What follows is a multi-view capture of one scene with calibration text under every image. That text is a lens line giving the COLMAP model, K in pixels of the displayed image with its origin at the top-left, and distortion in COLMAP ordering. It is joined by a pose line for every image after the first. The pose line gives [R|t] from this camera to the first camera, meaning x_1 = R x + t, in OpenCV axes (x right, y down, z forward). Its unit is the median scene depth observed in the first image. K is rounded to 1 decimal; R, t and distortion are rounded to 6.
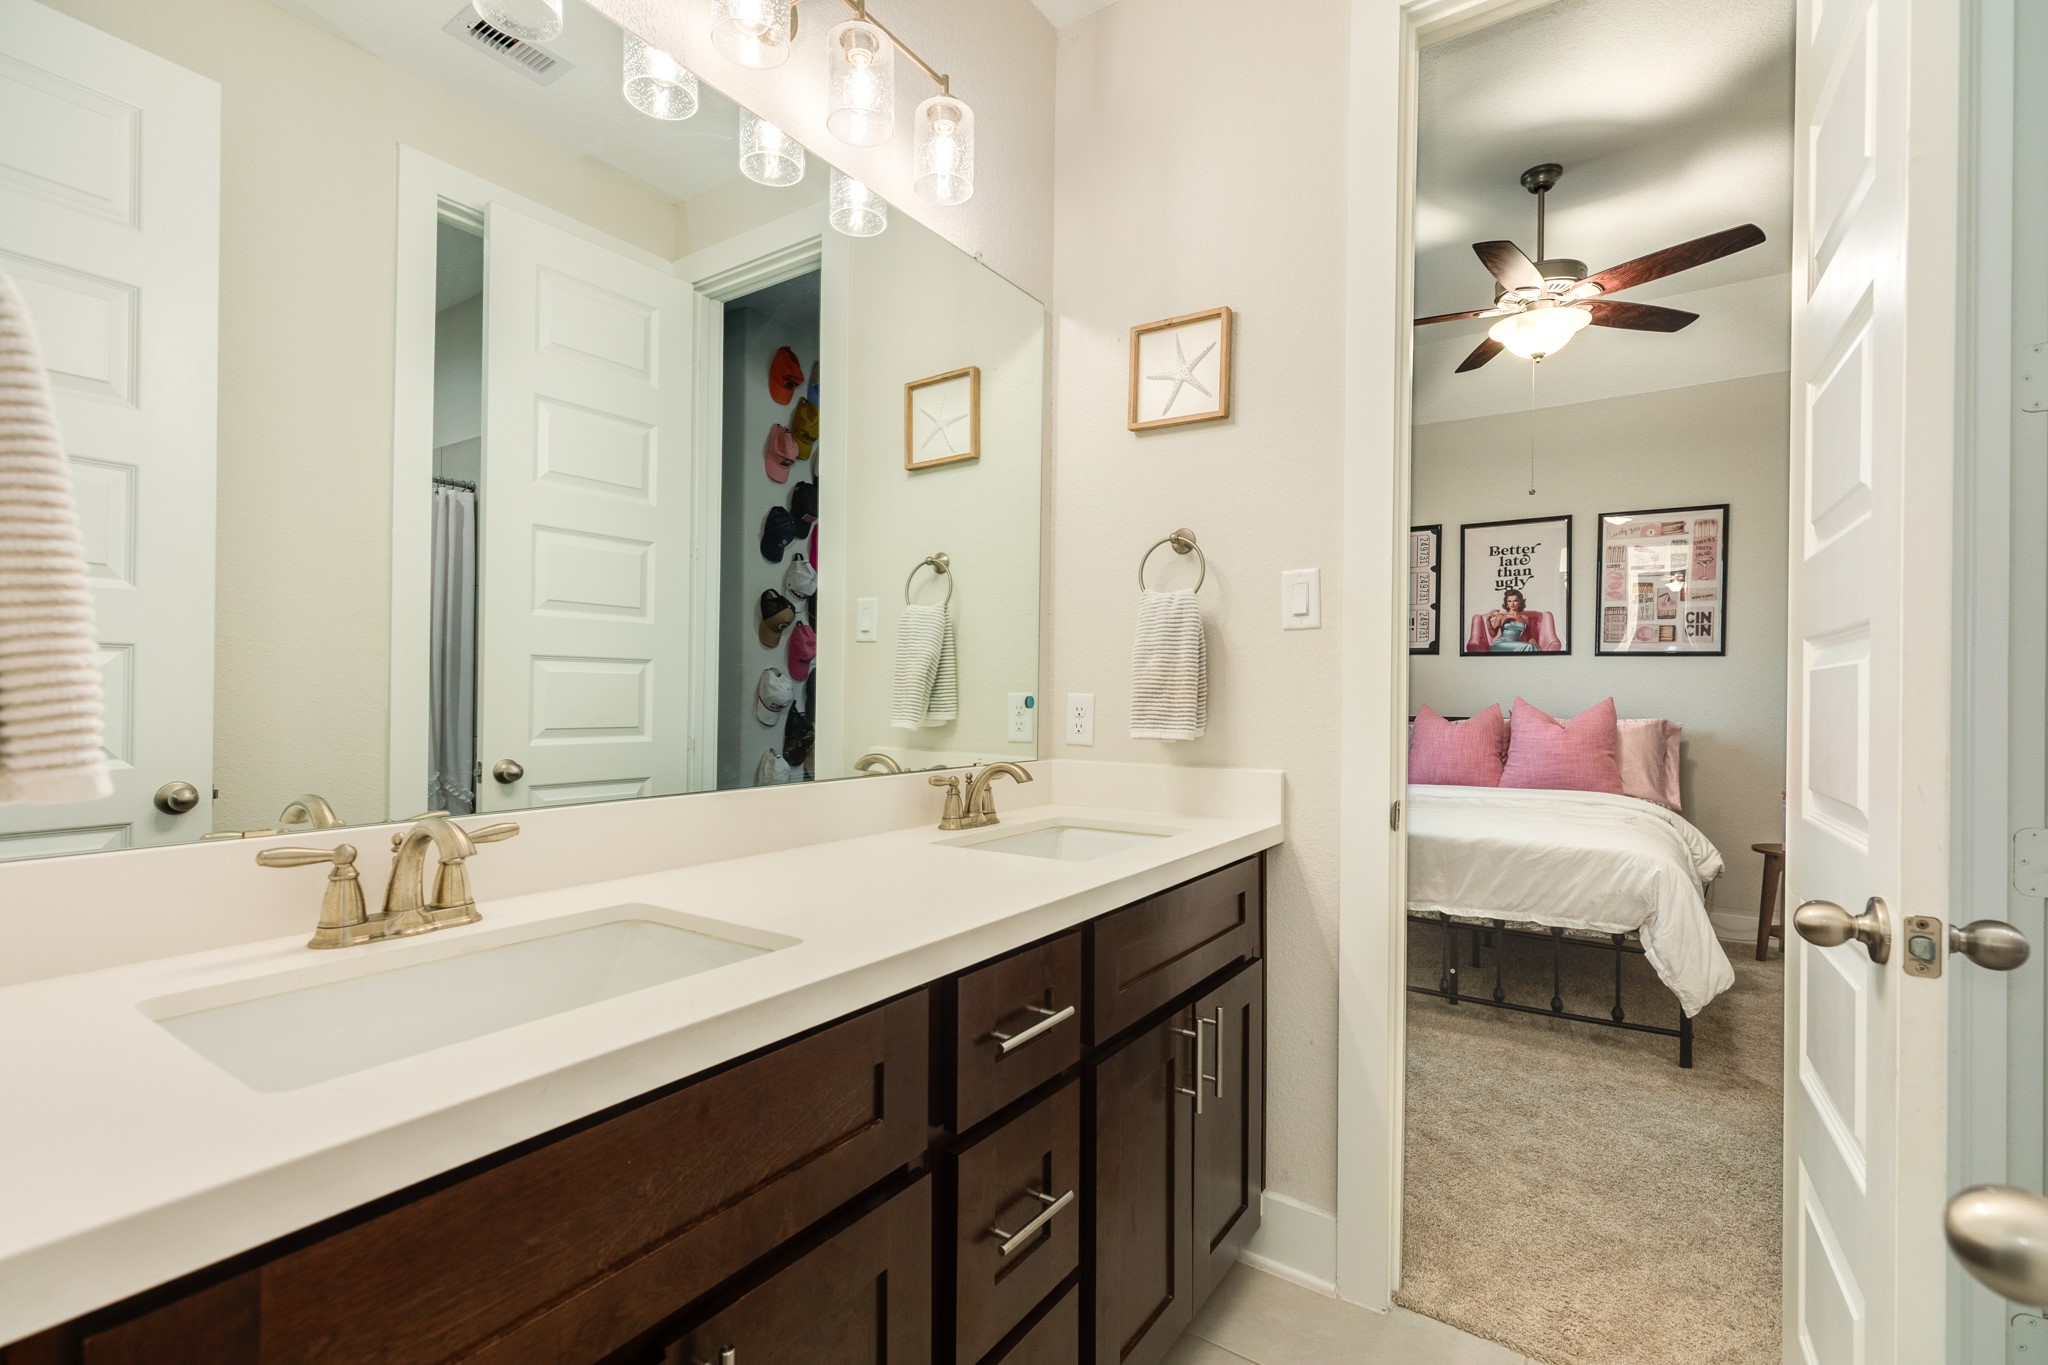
lens RADIAL K [[896.9, 0, 1022.2], [0, 896.9, 689.2], [0, 0, 1]] dist [0.000582, 0.000082]
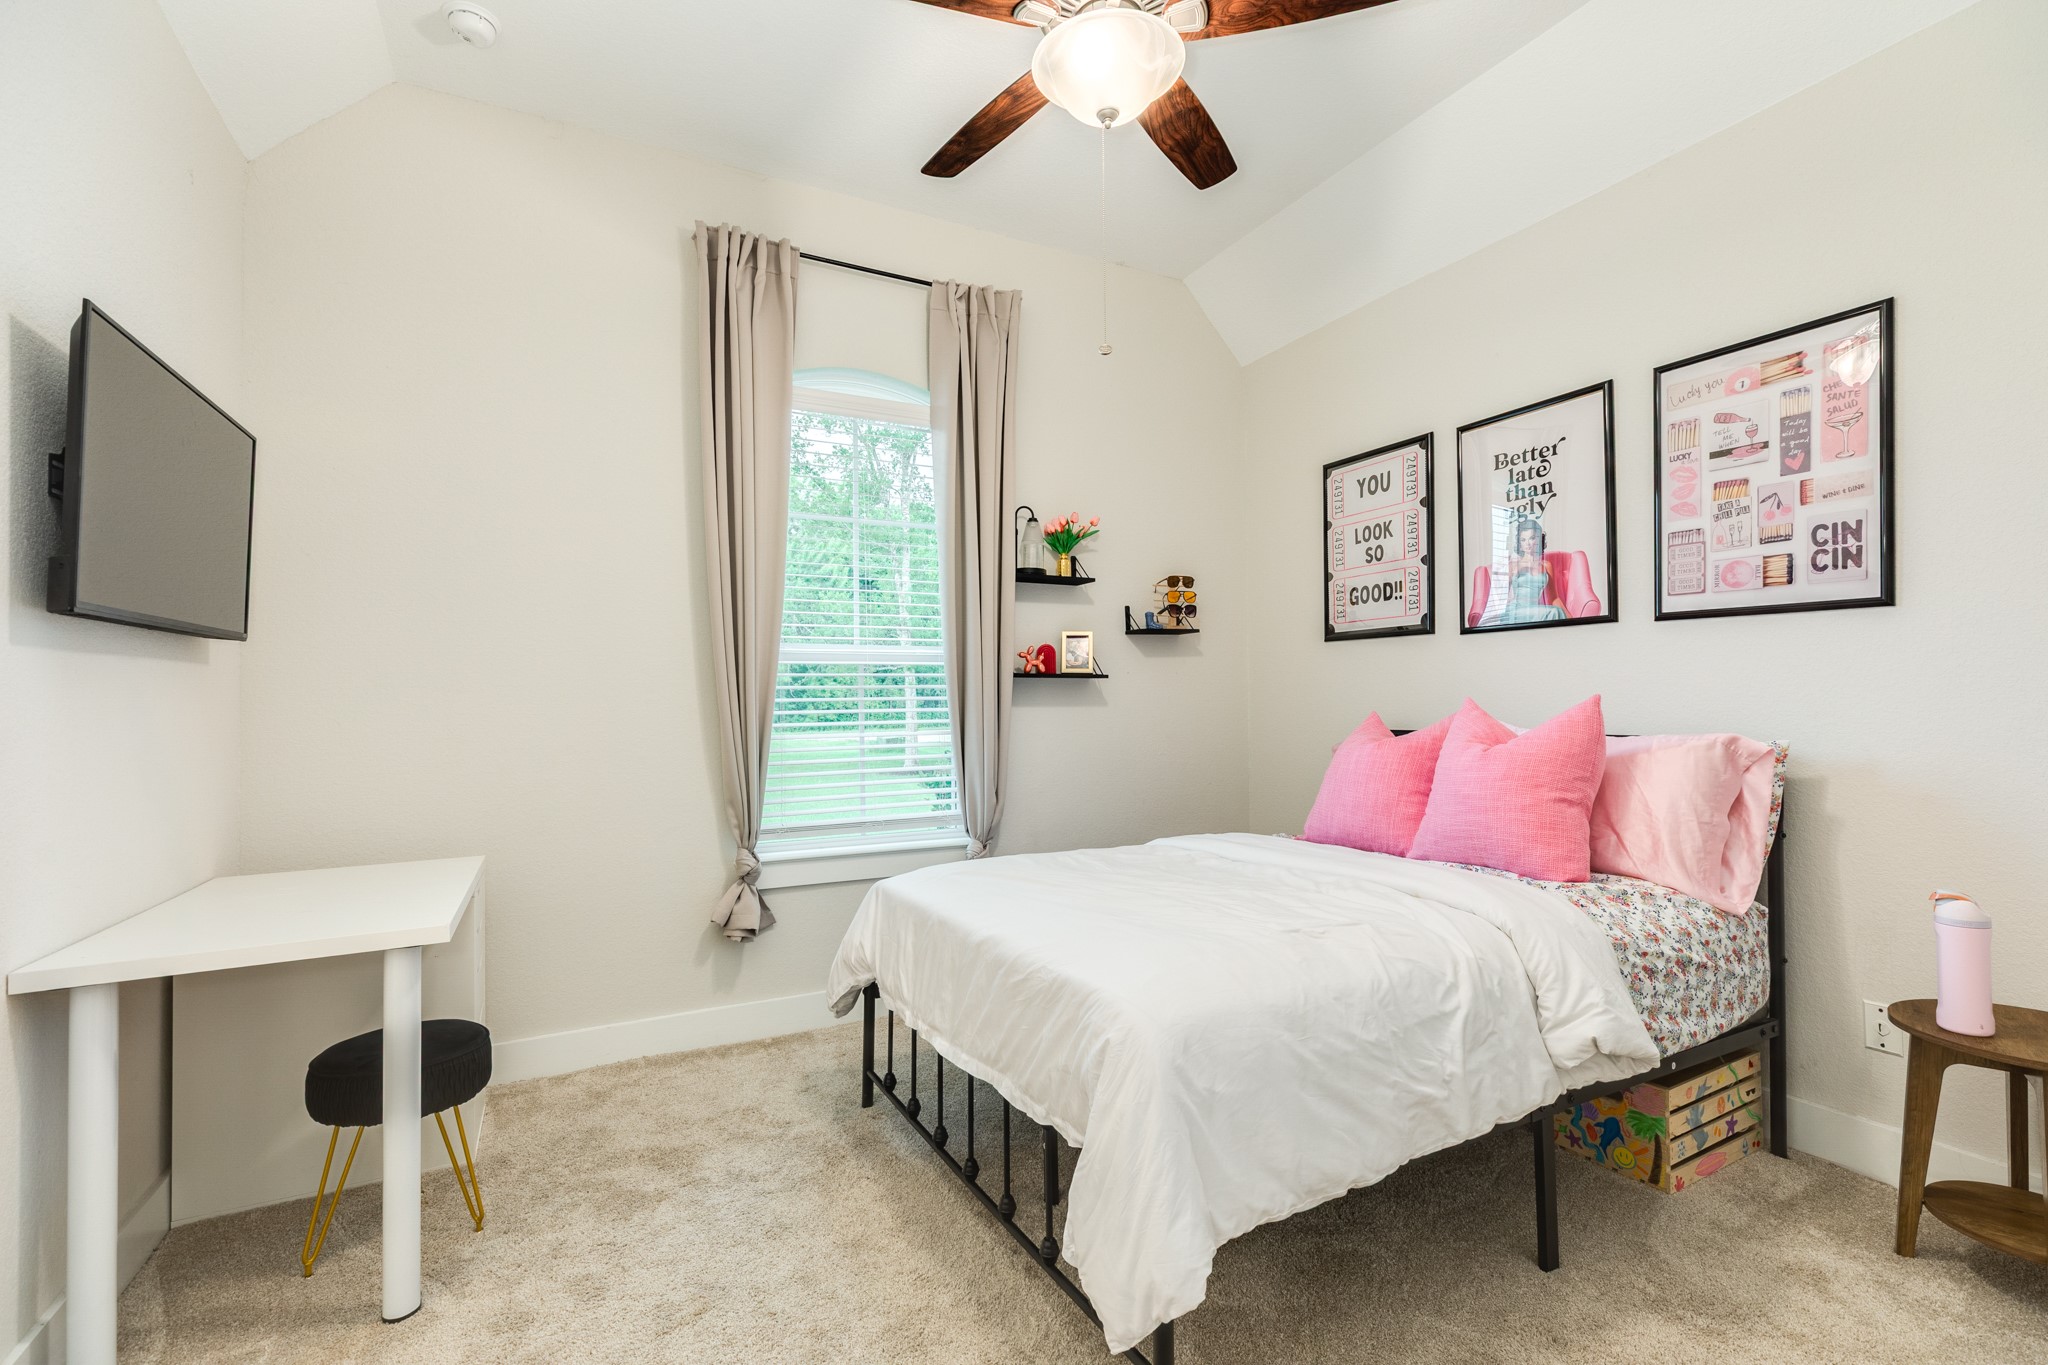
lens RADIAL K [[896.9, 0, 1028.2], [0, 896.9, 689.5], [0, 0, 1]] dist [0.000582, 0.000082]
pose [[0.886124, -0.024797, -0.462784, 0.551629], [0.018656, 0.999667, -0.017842, 0.008311], [0.463072, 0.007177, 0.886292, 0.322274]]
